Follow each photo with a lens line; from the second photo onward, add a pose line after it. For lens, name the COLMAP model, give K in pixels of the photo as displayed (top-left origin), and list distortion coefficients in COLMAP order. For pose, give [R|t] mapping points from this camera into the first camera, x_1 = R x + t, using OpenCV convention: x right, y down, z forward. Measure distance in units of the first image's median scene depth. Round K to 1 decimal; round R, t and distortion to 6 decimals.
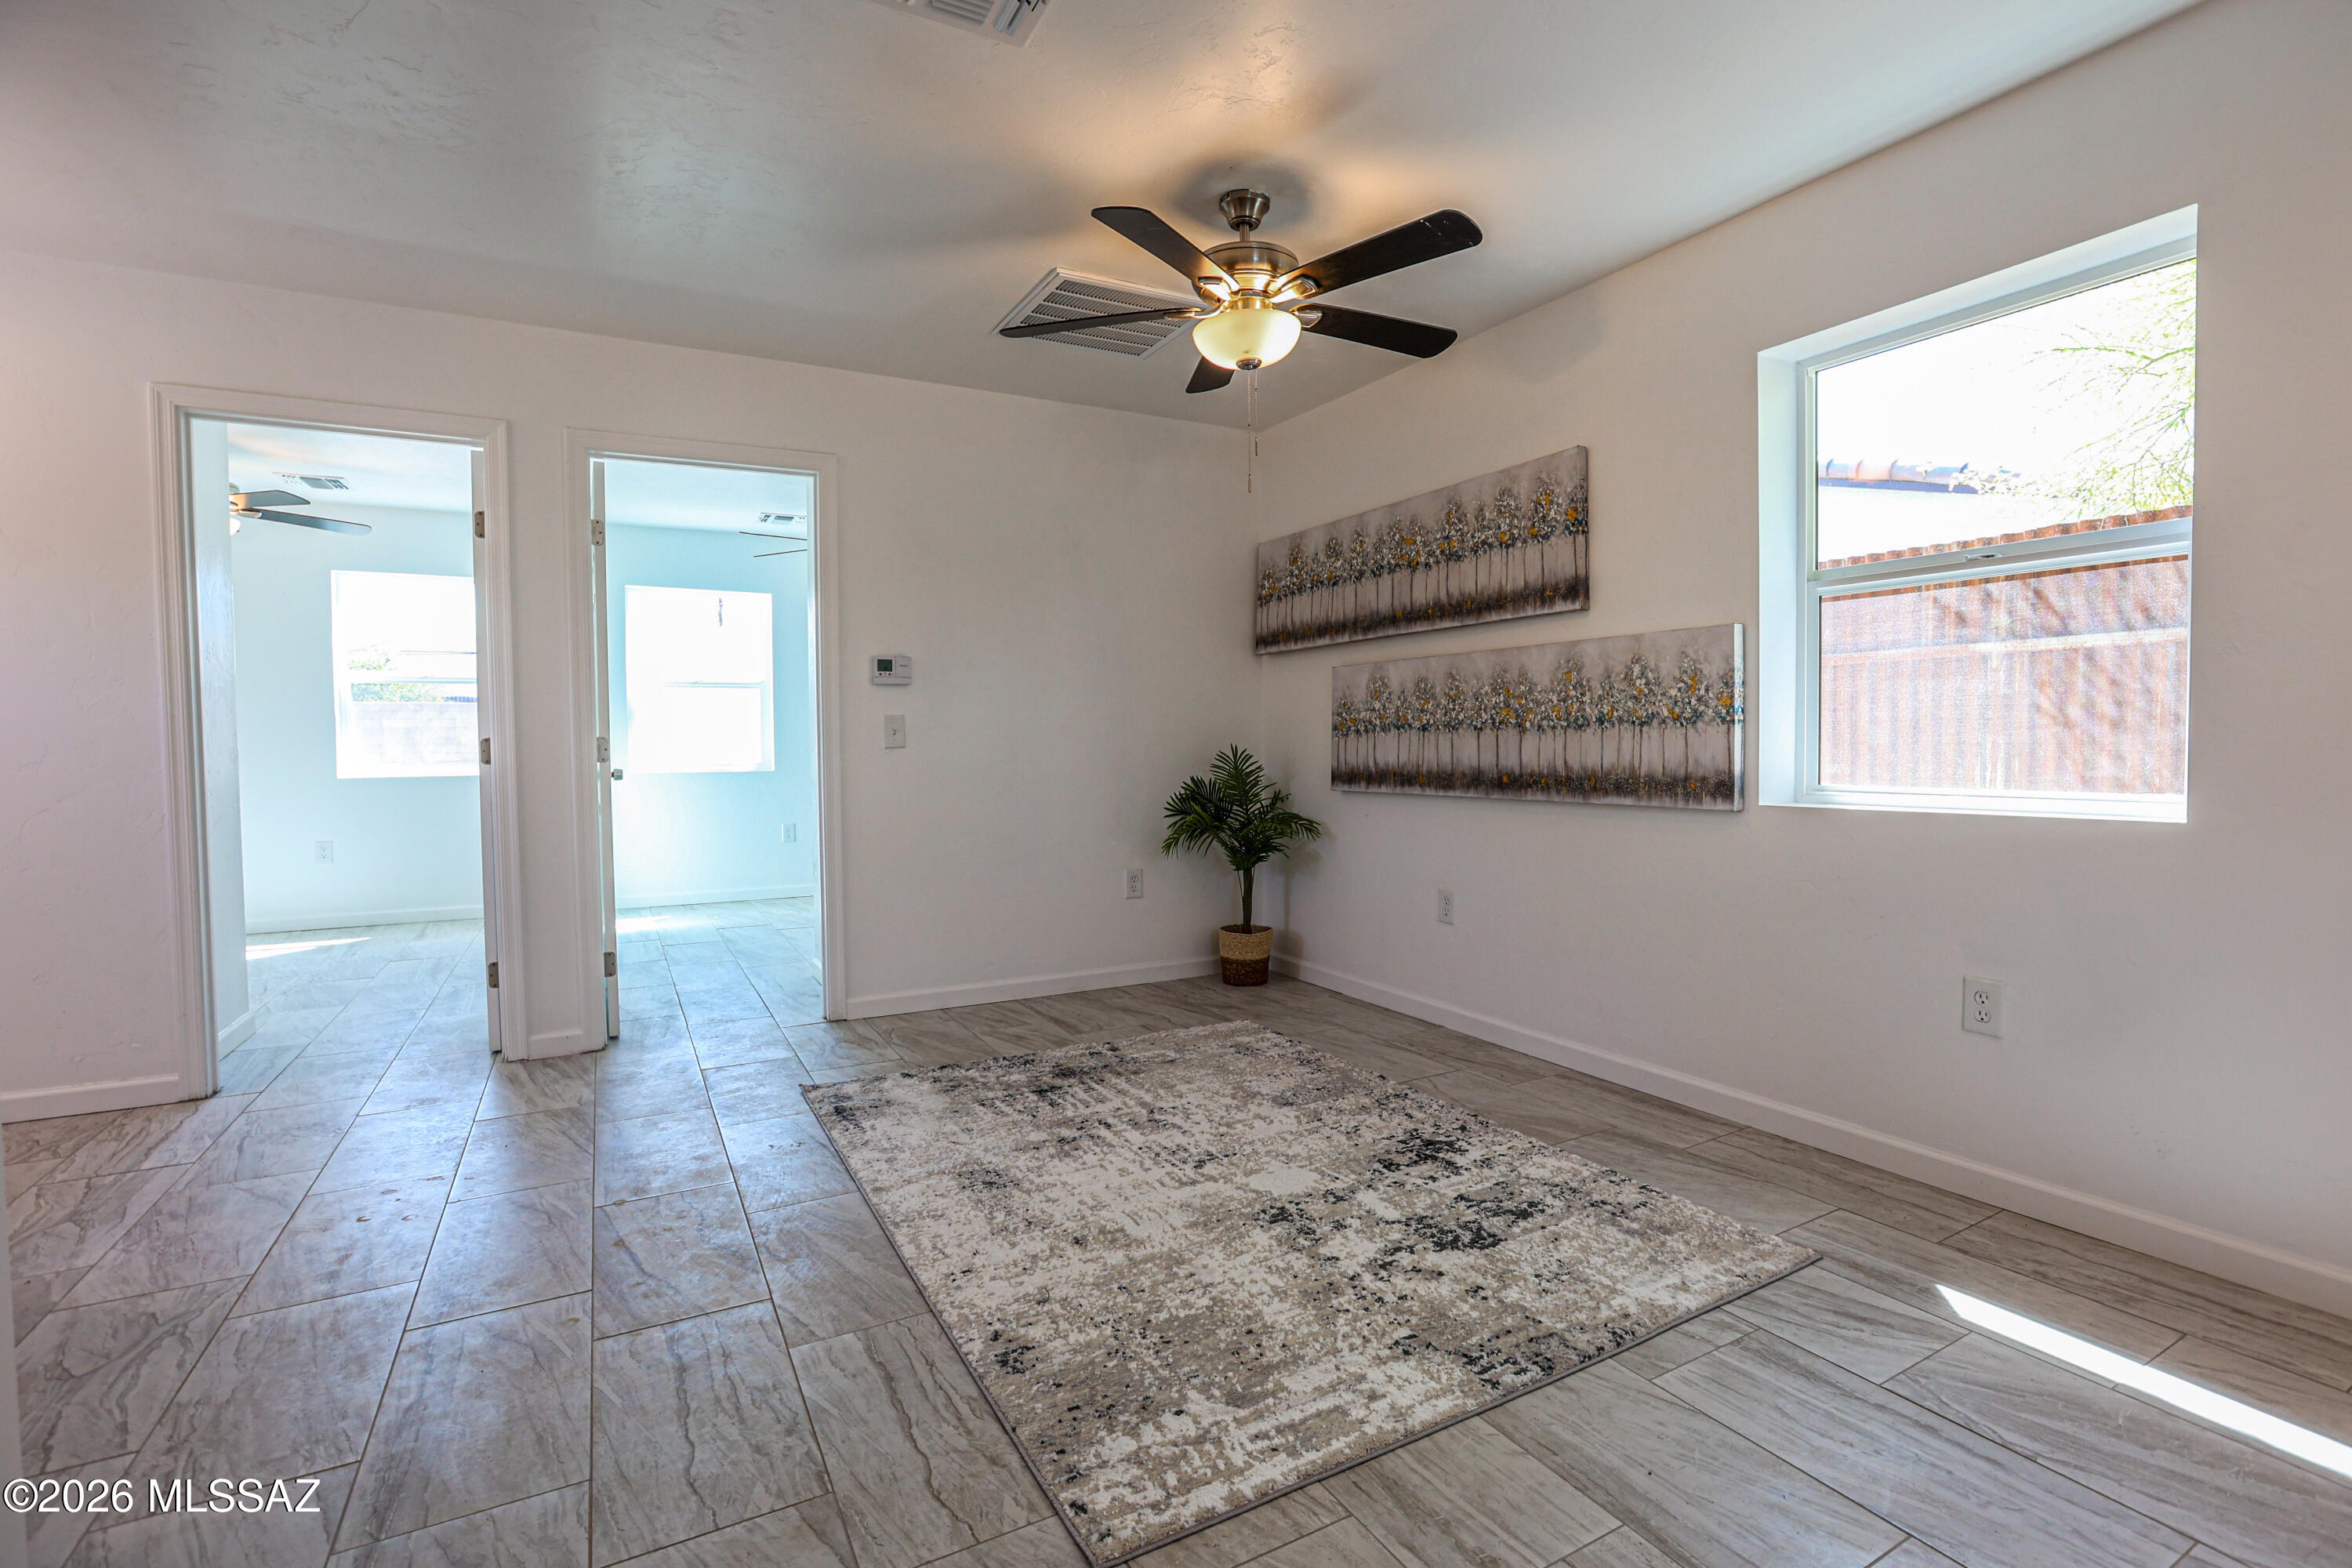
lens RADIAL K [[1071.8, 0, 1176.5], [0, 1071.8, 776.5], [0, 0, 1]] dist [-0.058835, 0.022912]
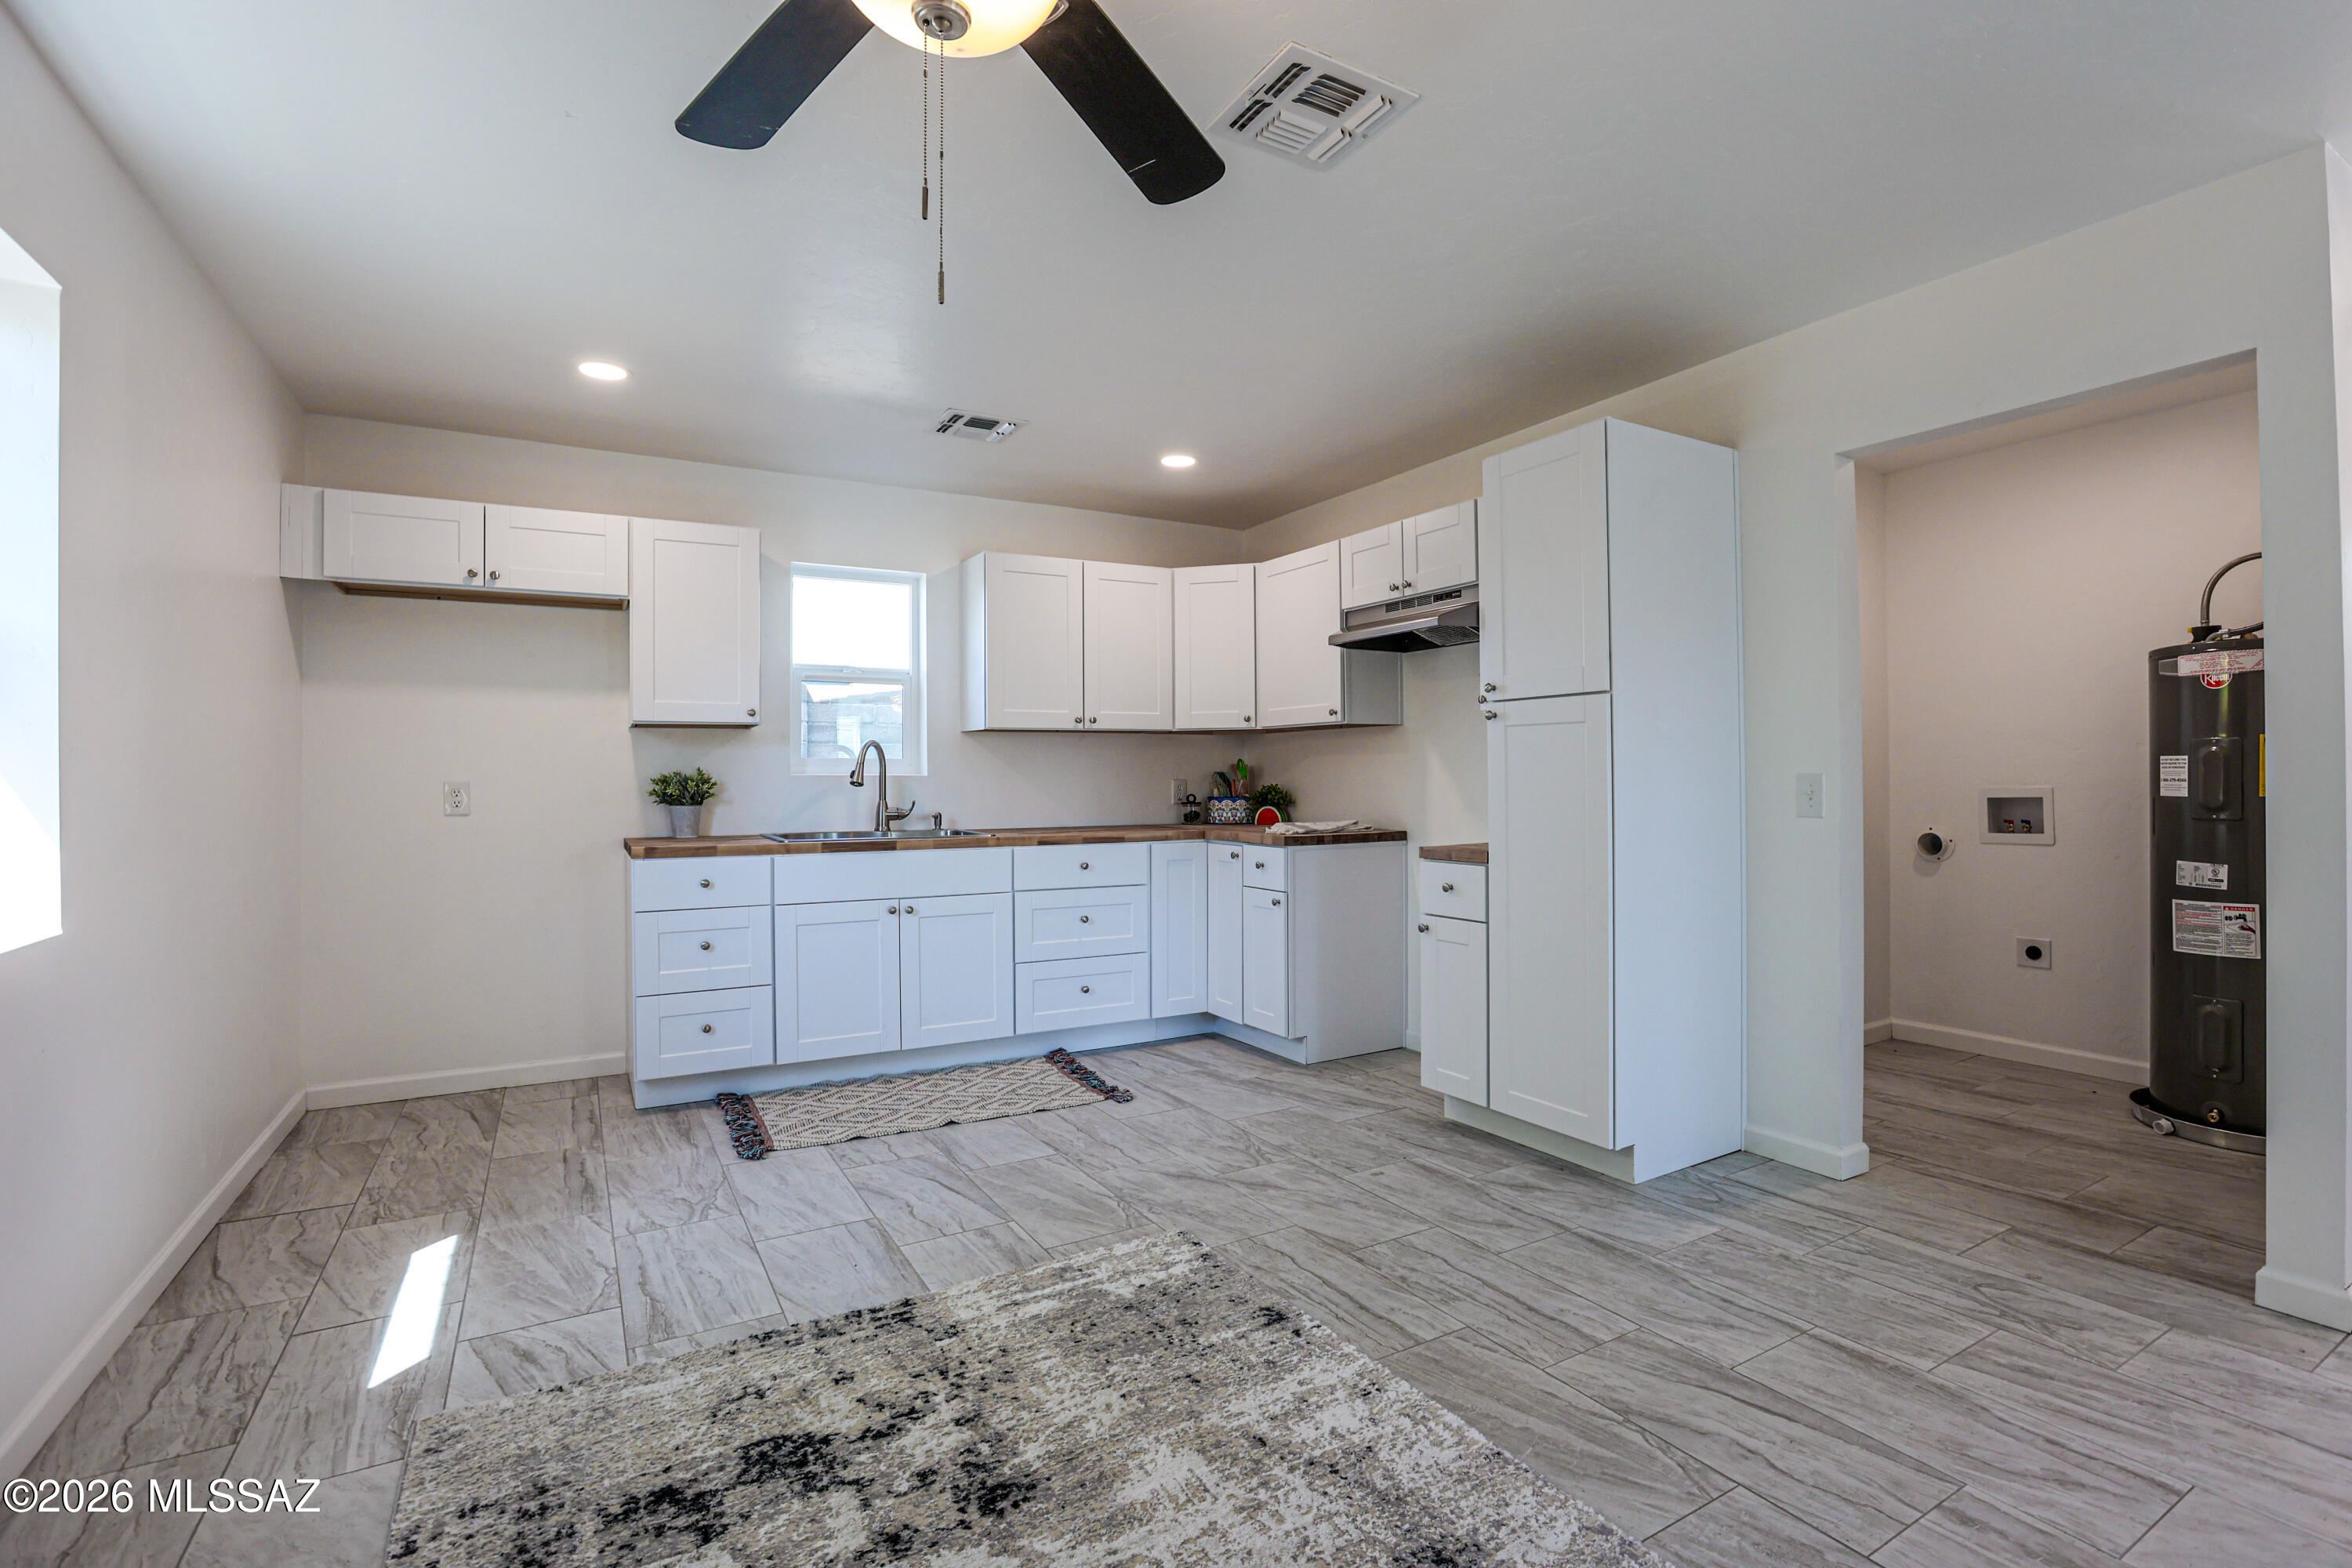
lens RADIAL K [[1071.8, 0, 1176.5], [0, 1071.8, 776.5], [0, 0, 1]] dist [-0.058835, 0.022912]
pose [[-0.999618, 0.016298, -0.022338, -0.014199], [0.015478, 0.999216, 0.036431, -0.081469], [0.022915, 0.036071, -0.999086, 1.374333]]
